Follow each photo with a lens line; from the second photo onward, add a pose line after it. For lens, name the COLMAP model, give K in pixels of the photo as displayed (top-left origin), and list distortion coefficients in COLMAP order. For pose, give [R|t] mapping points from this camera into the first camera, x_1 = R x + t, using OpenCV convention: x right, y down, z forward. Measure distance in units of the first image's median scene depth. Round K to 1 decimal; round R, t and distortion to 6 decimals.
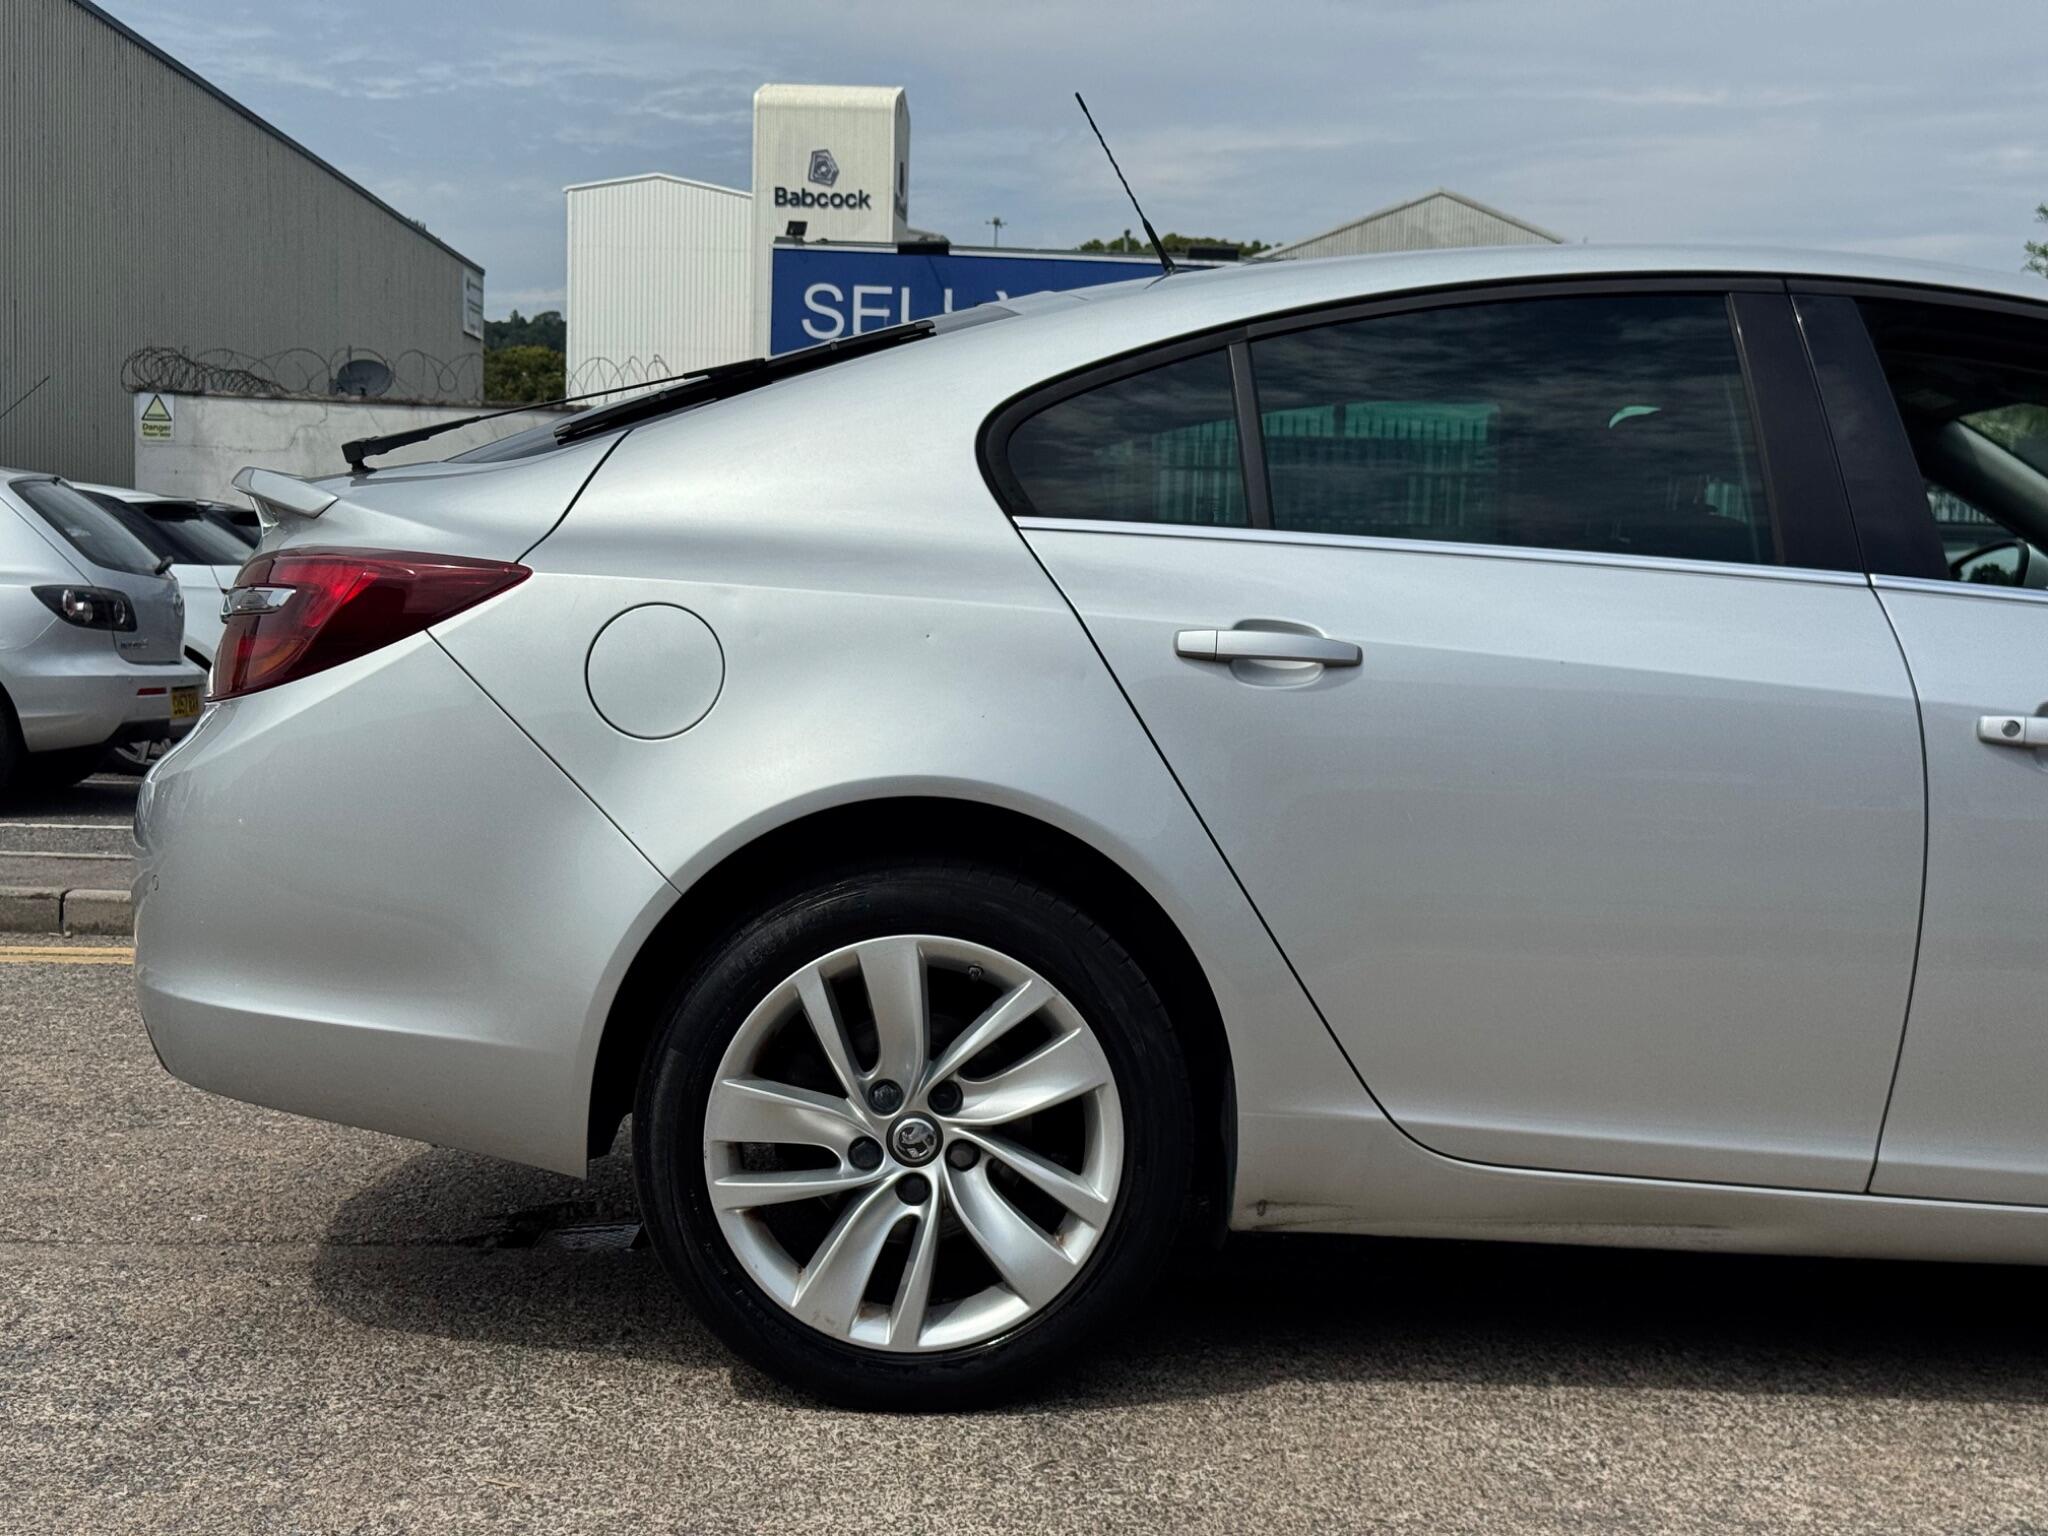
lens RADIAL K [[2877.0, 0, 1028.1], [0, 2877.0, 788.9], [0, 0, 1]] dist [0.191986, -0.393239]
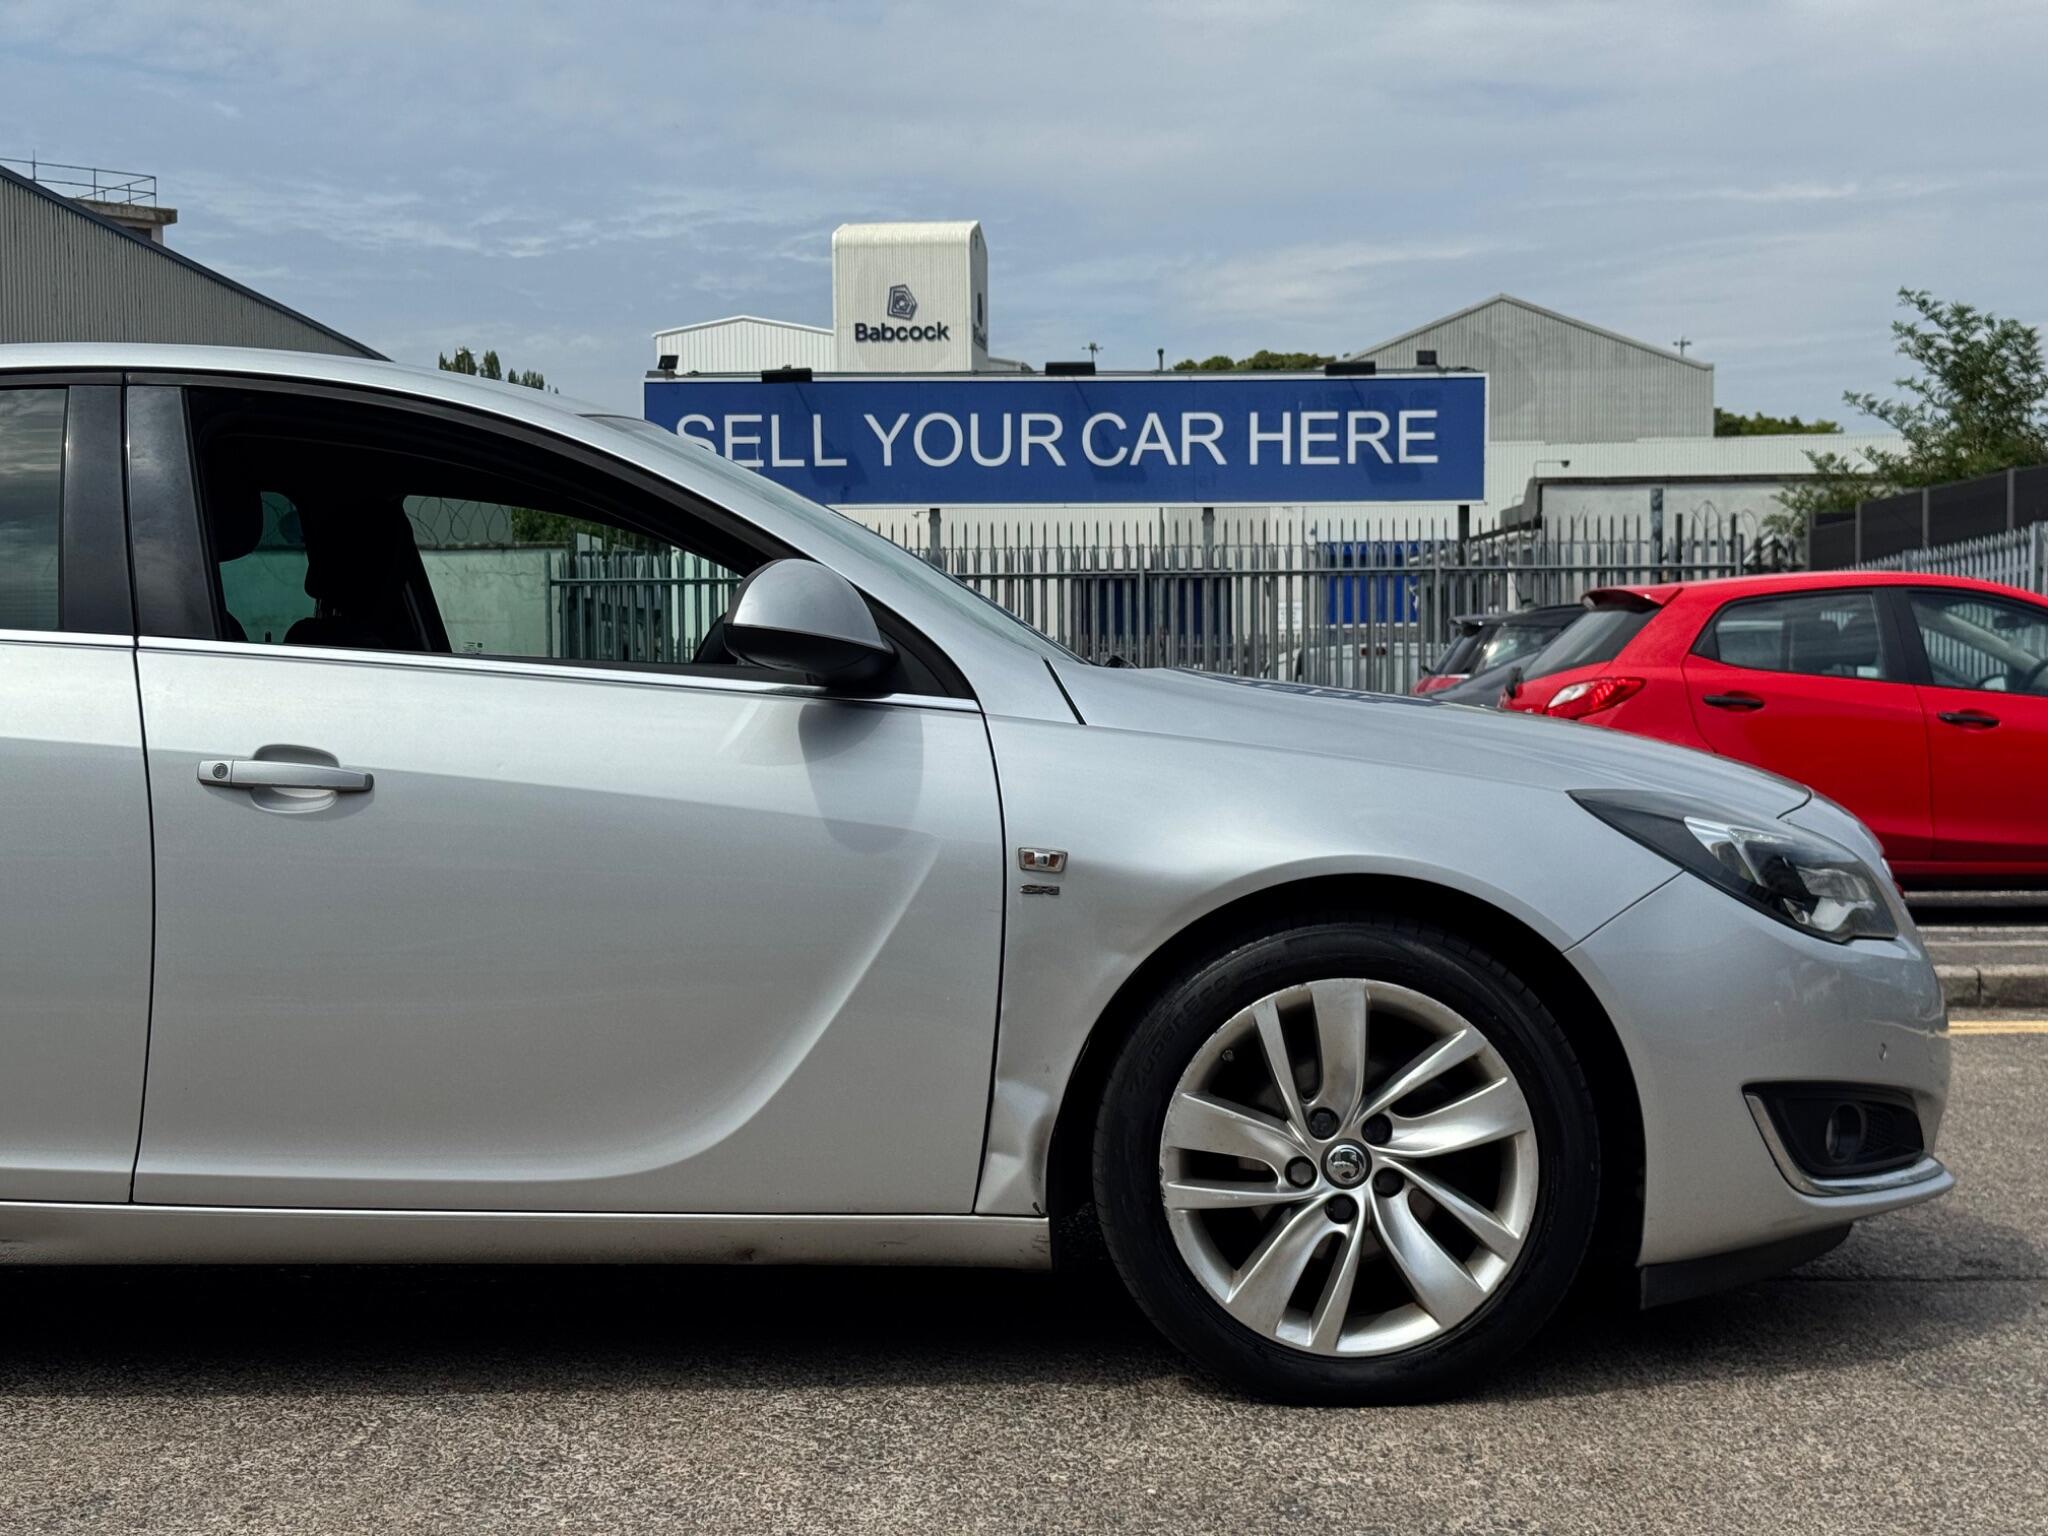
lens RADIAL K [[2877.0, 0, 1028.1], [0, 2877.0, 788.9], [0, 0, 1]] dist [0.191986, -0.393239]
pose [[0.998067, -0.036218, -0.050502, 0.663260], [0.034064, 0.998500, -0.042874, 0.041395], [0.051979, 0.041071, 0.997803, -0.074245]]
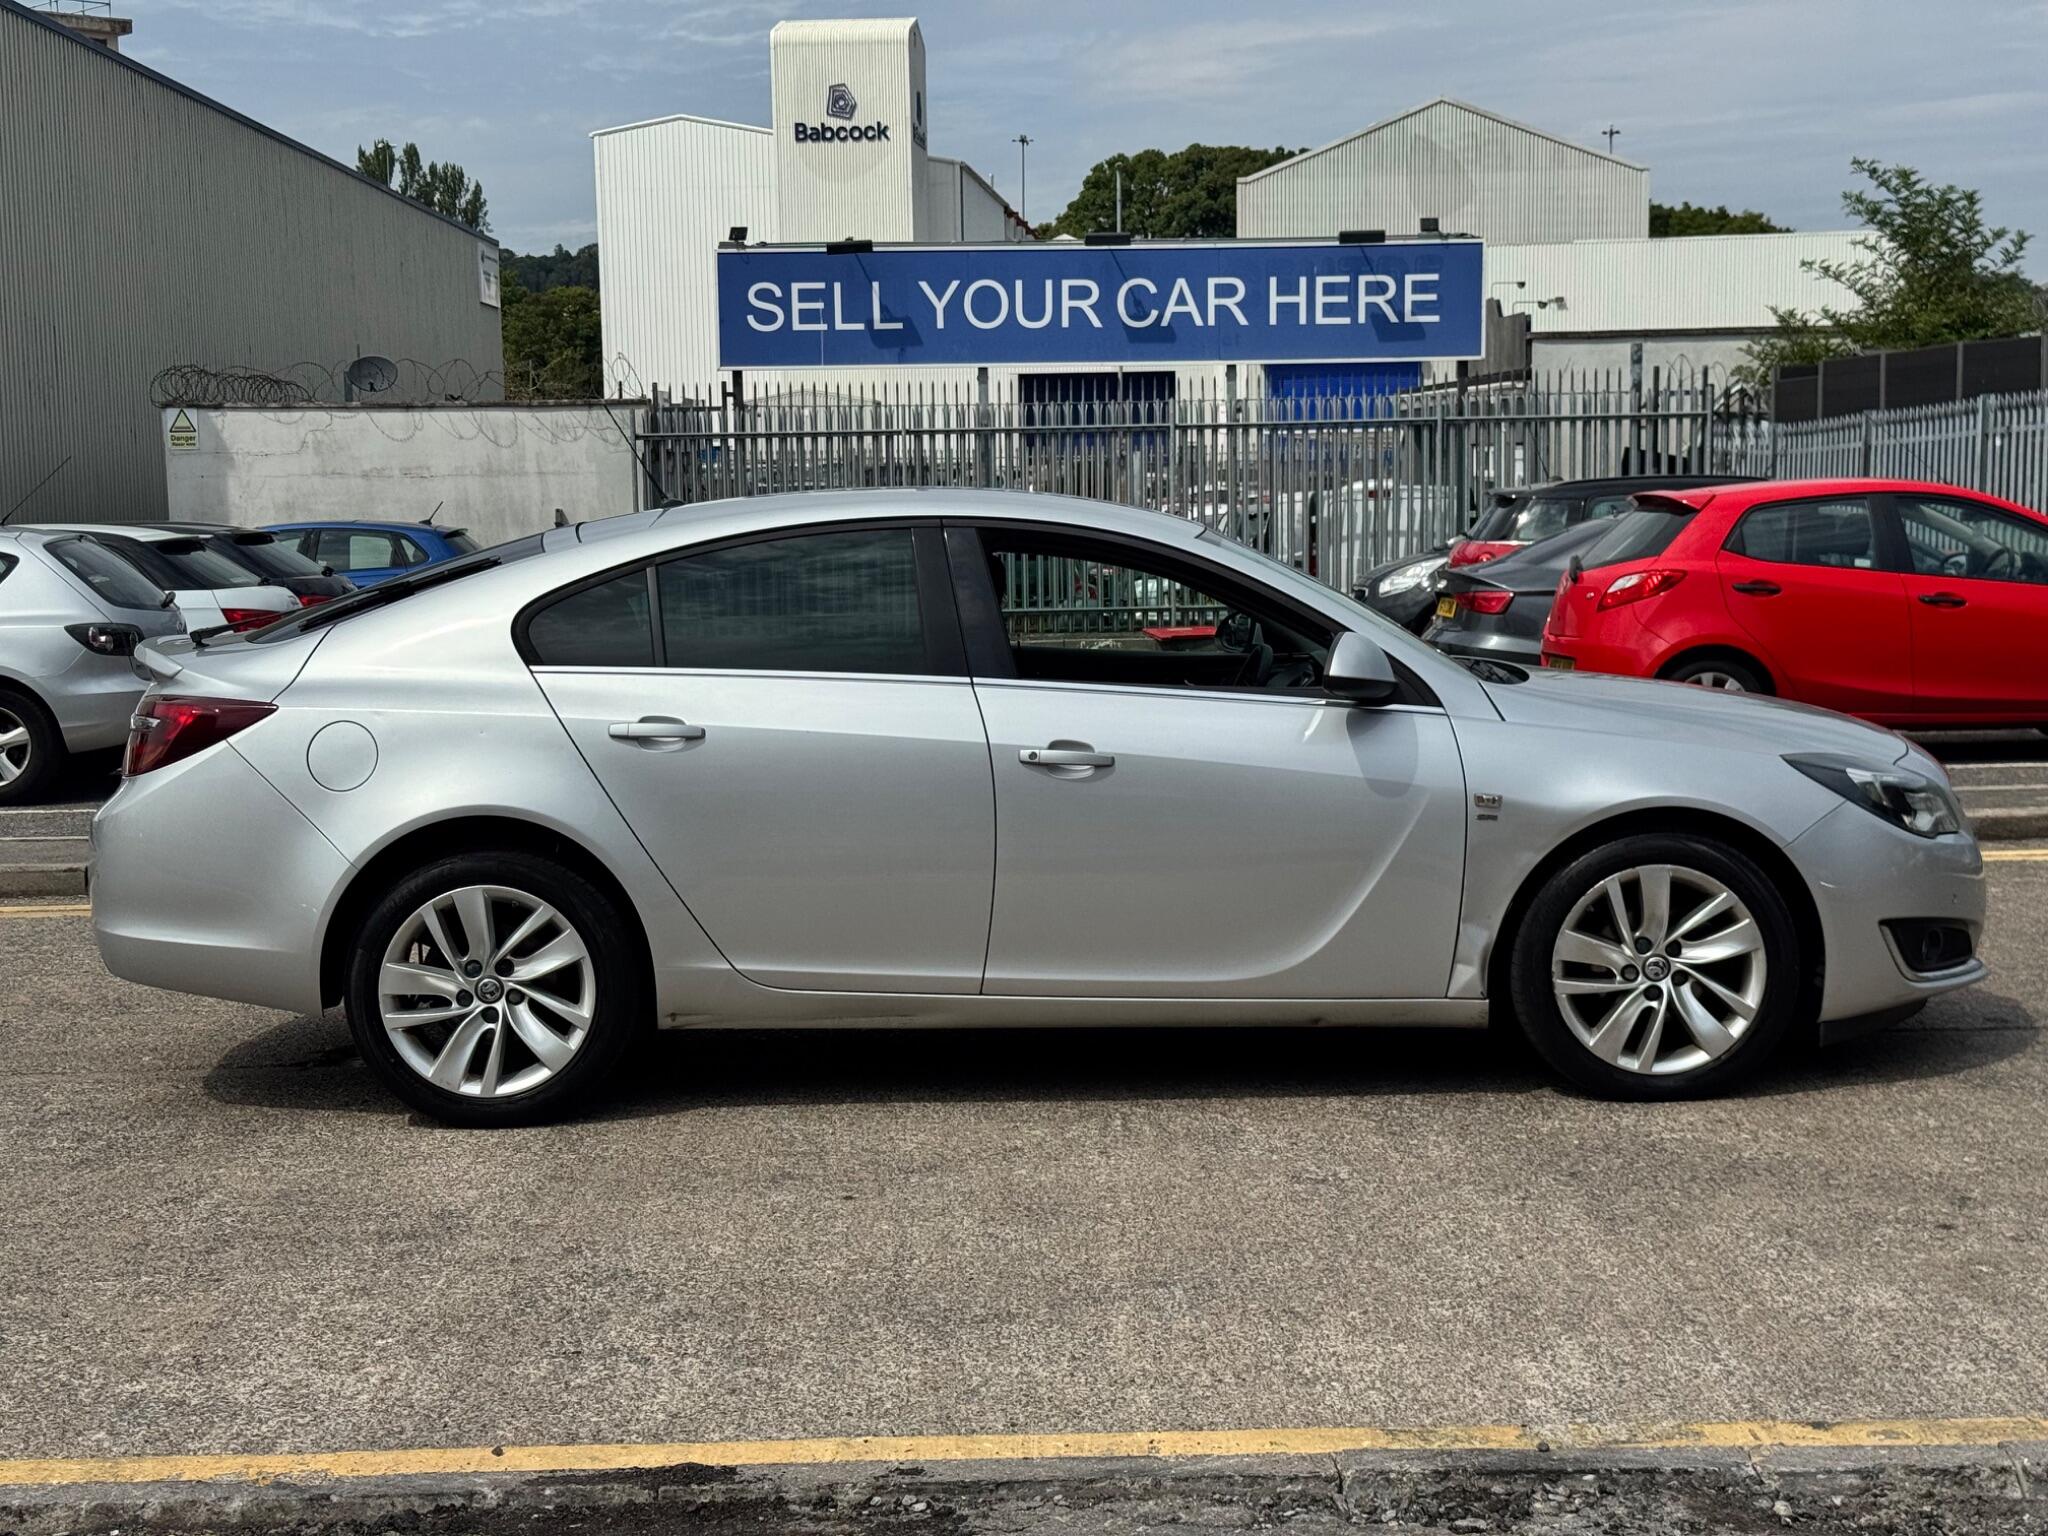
lens RADIAL K [[2885.3, 0, 1021.0], [0, 2885.3, 781.3], [0, 0, 1]] dist [0.180289, -0.282523]
pose [[0.998672, -0.043472, -0.027631, 0.364255], [0.044235, 0.998640, 0.027612, -0.055371], [0.026393, -0.028797, 0.999237, -0.909775]]
